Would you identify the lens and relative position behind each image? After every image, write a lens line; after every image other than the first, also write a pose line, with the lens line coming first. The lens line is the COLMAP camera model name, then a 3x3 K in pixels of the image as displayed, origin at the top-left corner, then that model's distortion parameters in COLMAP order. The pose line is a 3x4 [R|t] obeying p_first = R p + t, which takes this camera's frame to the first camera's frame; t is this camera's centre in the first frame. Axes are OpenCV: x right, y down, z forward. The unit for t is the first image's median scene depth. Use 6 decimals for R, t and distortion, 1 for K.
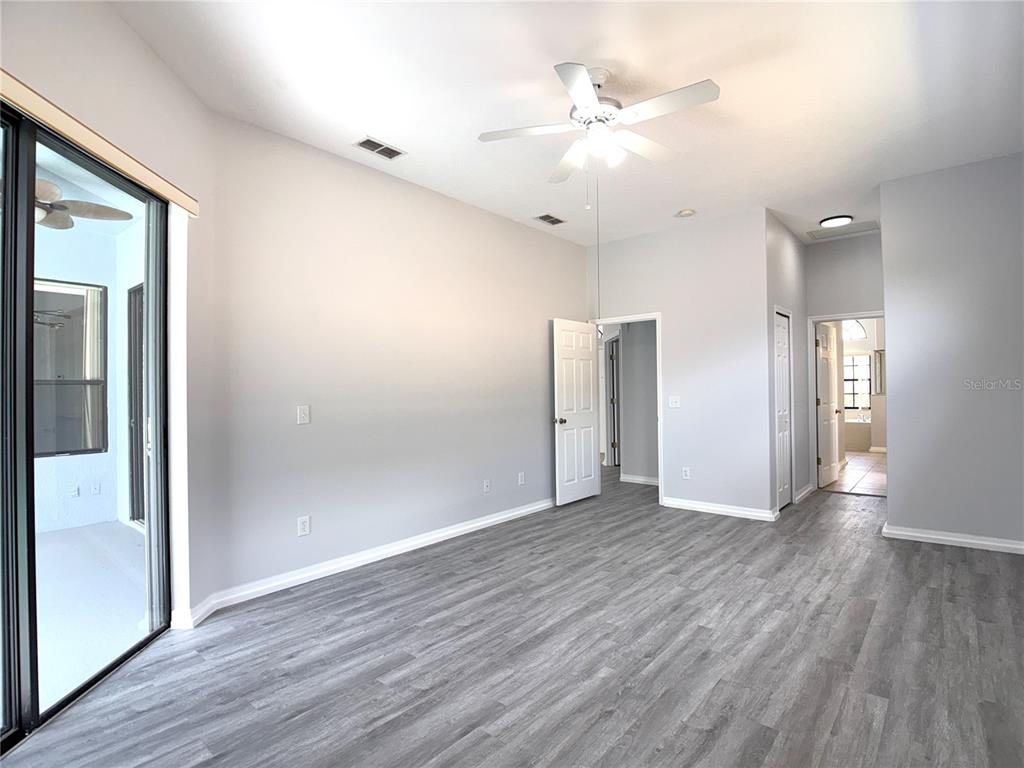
lens RADIAL K [[522.2, 0, 515.8], [0, 522.2, 379.7], [0, 0, 1]] dist [-0.024068, 0.004607]
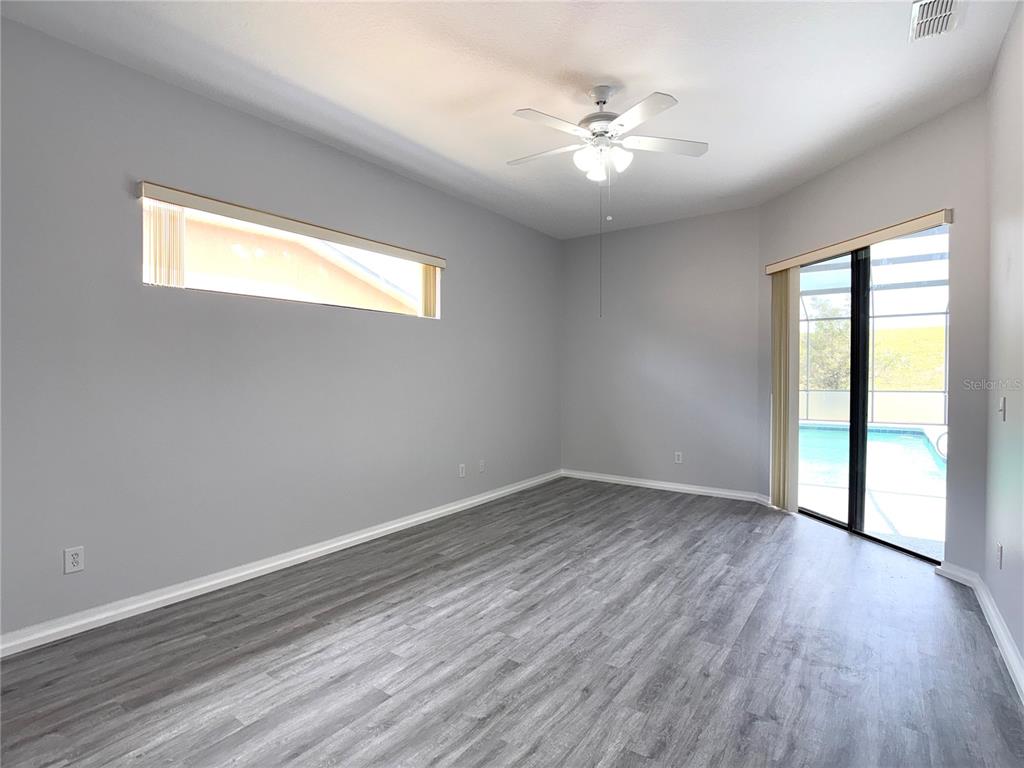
lens RADIAL K [[522.2, 0, 513.3], [0, 522.2, 383.3], [0, 0, 1]] dist [-0.024068, 0.004607]
pose [[-0.996086, 0.019329, -0.086246, 0.446384], [0.019279, 0.999813, 0.001421, 0.018789], [0.086257, -0.000247, -0.996273, 2.096165]]
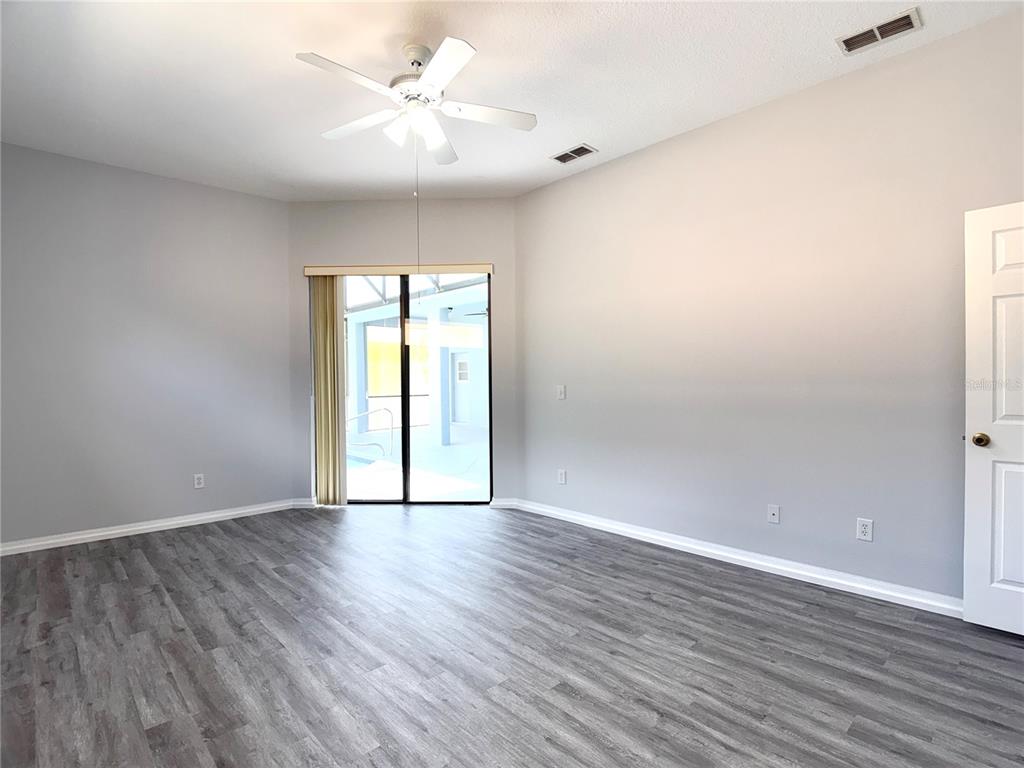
lens RADIAL K [[522.2, 0, 519.5], [0, 522.2, 382.8], [0, 0, 1]] dist [-0.024068, 0.004607]
pose [[-0.106498, 0.028254, -0.993911, 1.125157], [0.032238, 0.999169, 0.024949, 0.009794], [0.993790, -0.029385, -0.107320, 1.296893]]
